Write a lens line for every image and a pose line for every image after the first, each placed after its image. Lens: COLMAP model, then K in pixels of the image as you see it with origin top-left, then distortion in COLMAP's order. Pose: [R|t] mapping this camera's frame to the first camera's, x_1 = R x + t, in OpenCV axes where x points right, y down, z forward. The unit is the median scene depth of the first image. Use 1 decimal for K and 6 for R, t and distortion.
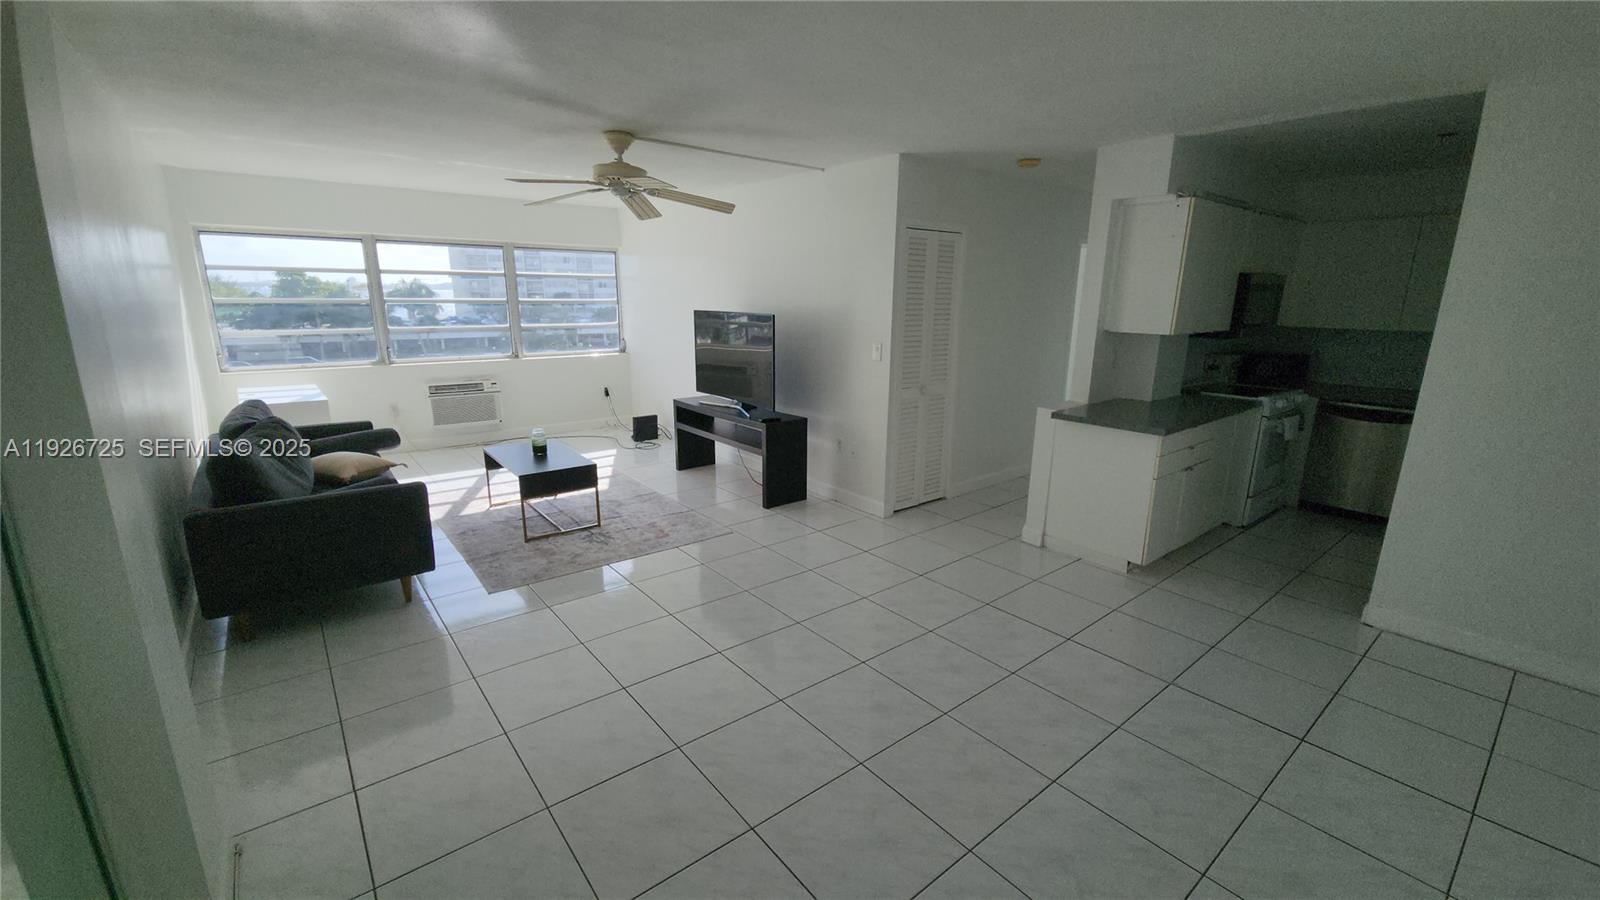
lens RADIAL K [[651.7, 0, 800.4], [0, 651.7, 452.1], [0, 0, 1]] dist [0.010704, -0.004651]
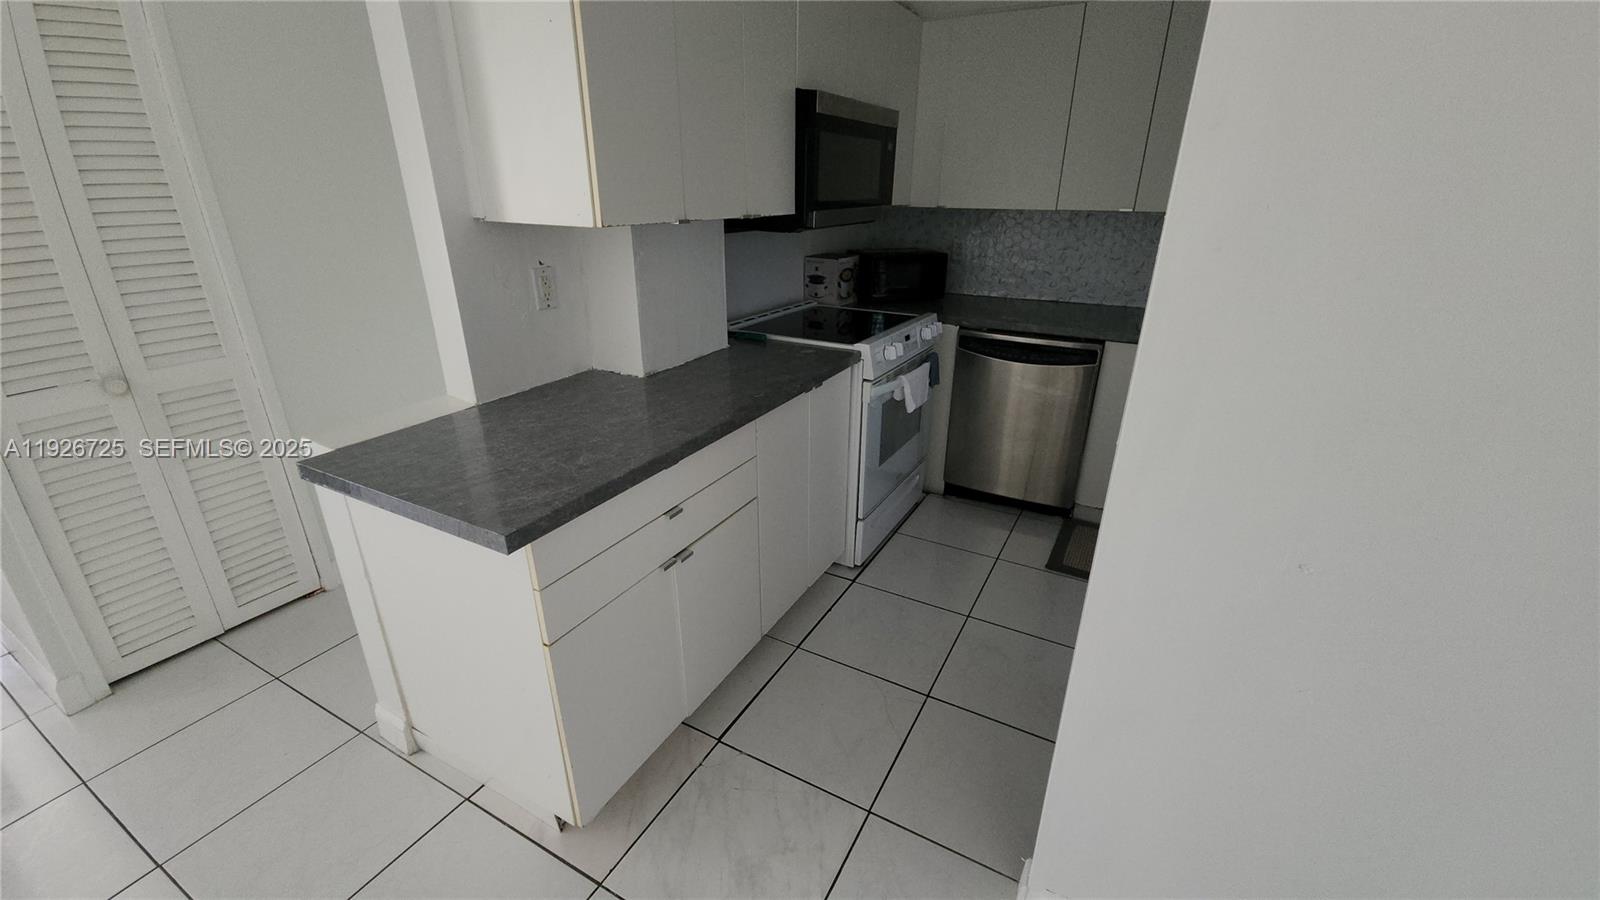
lens RADIAL K [[657.4, 0, 813.3], [0, 657.4, 453.2], [0, 0, 1]] dist [0.025647, -0.015457]
pose [[0.923986, -0.148075, 0.352597, 0.452311], [0.091578, 0.980843, 0.171929, -0.088878], [-0.371300, -0.126570, 0.919846, 0.492376]]
